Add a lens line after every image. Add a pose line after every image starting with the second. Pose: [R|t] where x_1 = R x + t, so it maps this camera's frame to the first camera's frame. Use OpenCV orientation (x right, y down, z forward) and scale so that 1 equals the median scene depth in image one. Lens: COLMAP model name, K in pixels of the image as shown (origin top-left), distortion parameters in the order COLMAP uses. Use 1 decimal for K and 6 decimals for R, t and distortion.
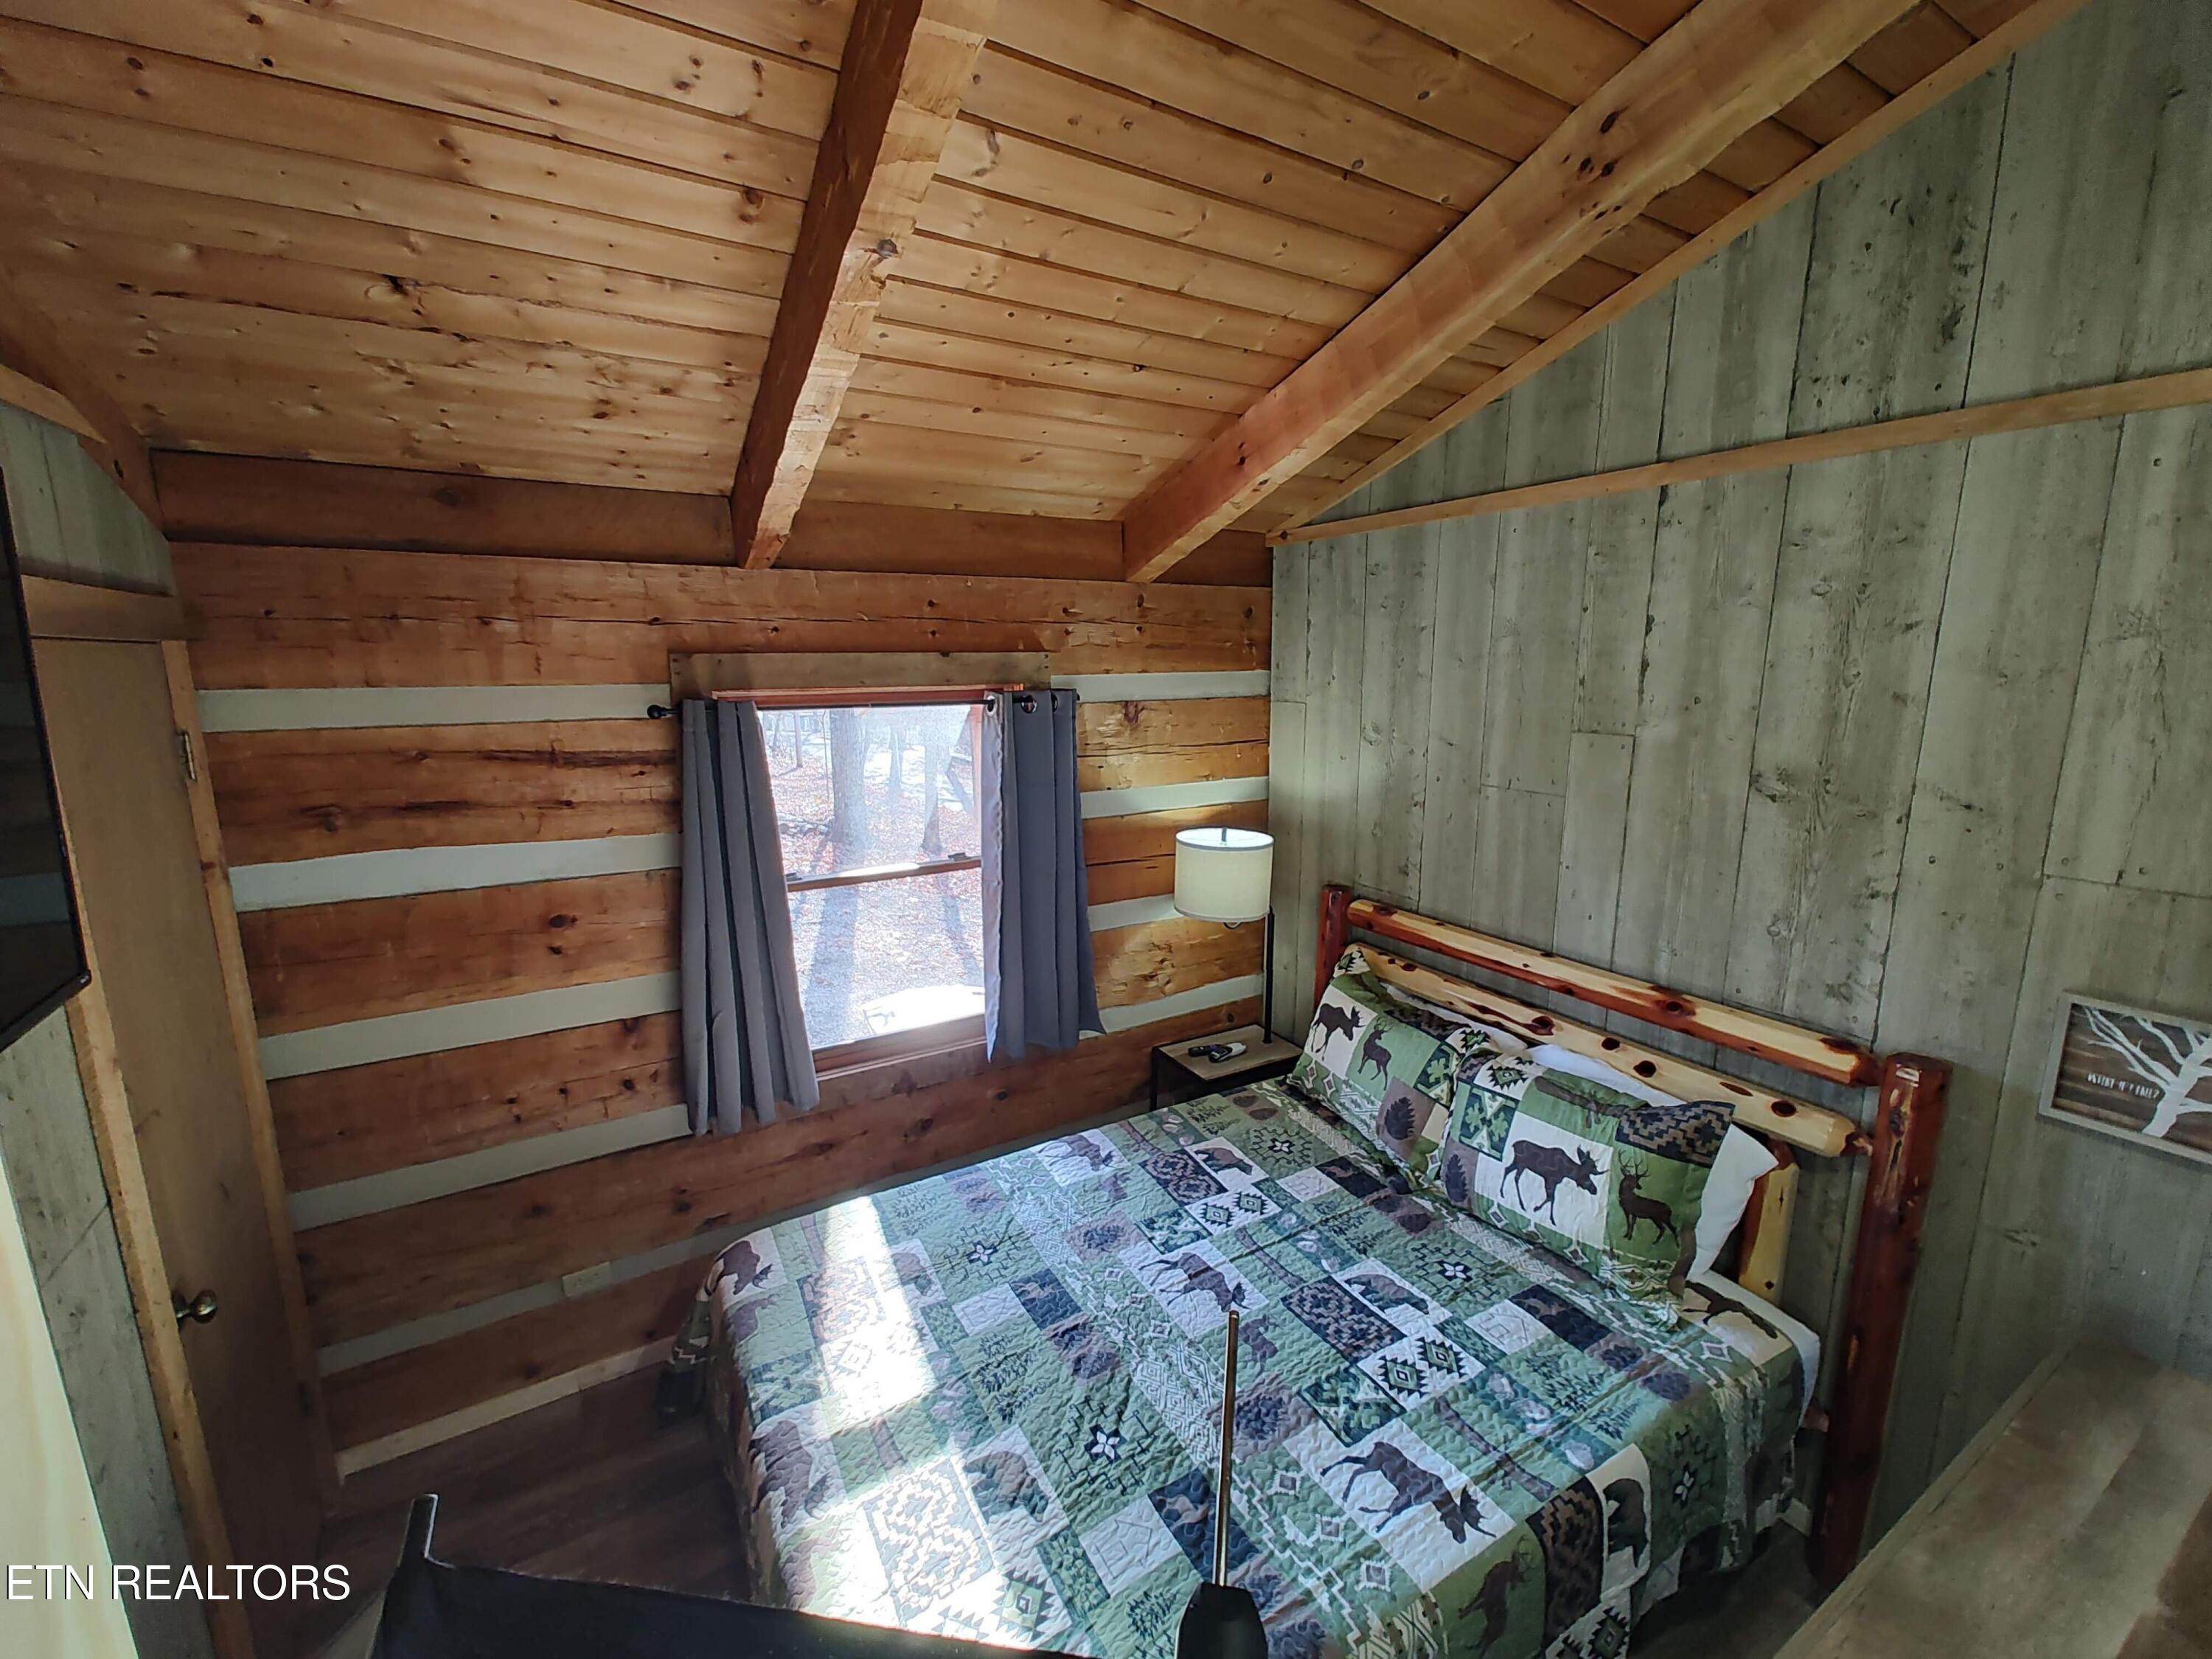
lens RADIAL K [[907.3, 0, 1112.5], [0, 907.3, 833.2], [0, 0, 1]] dist [0.004731, -0.002986]
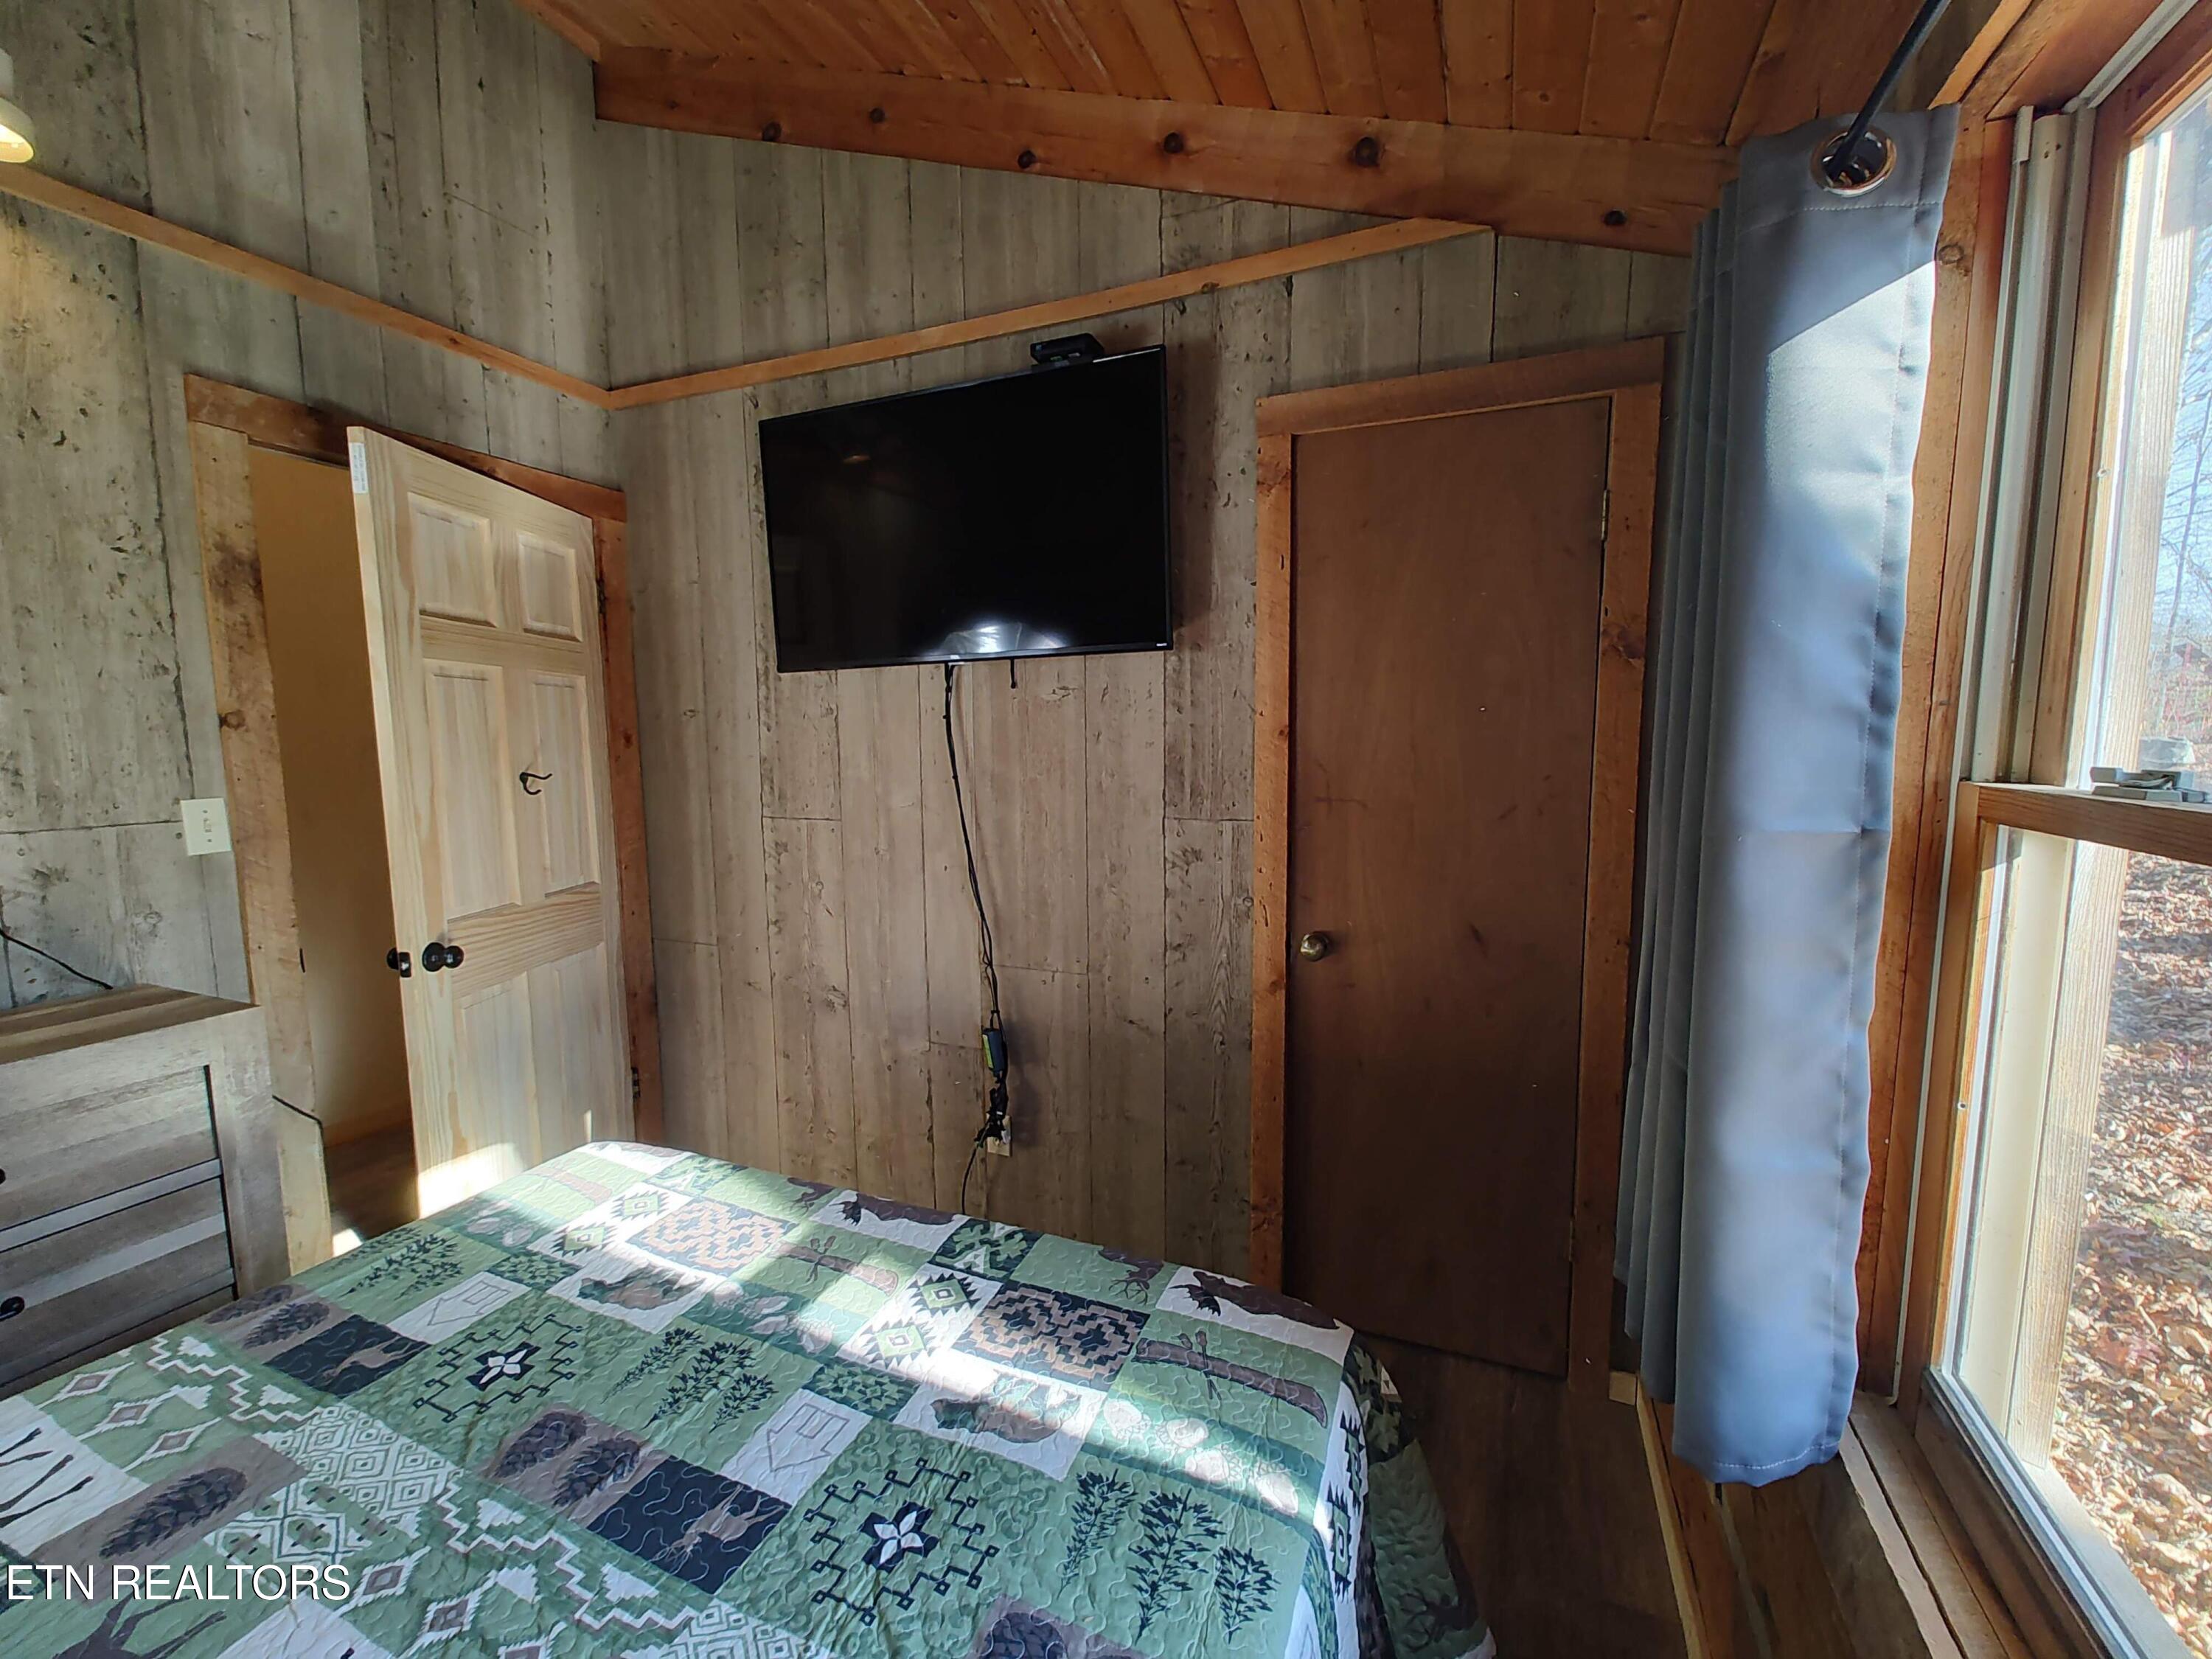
lens RADIAL K [[907.3, 0, 1104.6], [0, 907.3, 829.7], [0, 0, 1]] dist [0.004731, -0.002986]
pose [[-0.803065, 0.081409, -0.590304, -0.000119], [-0.091103, 0.962205, 0.256637, 0.041782], [0.588886, 0.259874, -0.765297, 1.540888]]
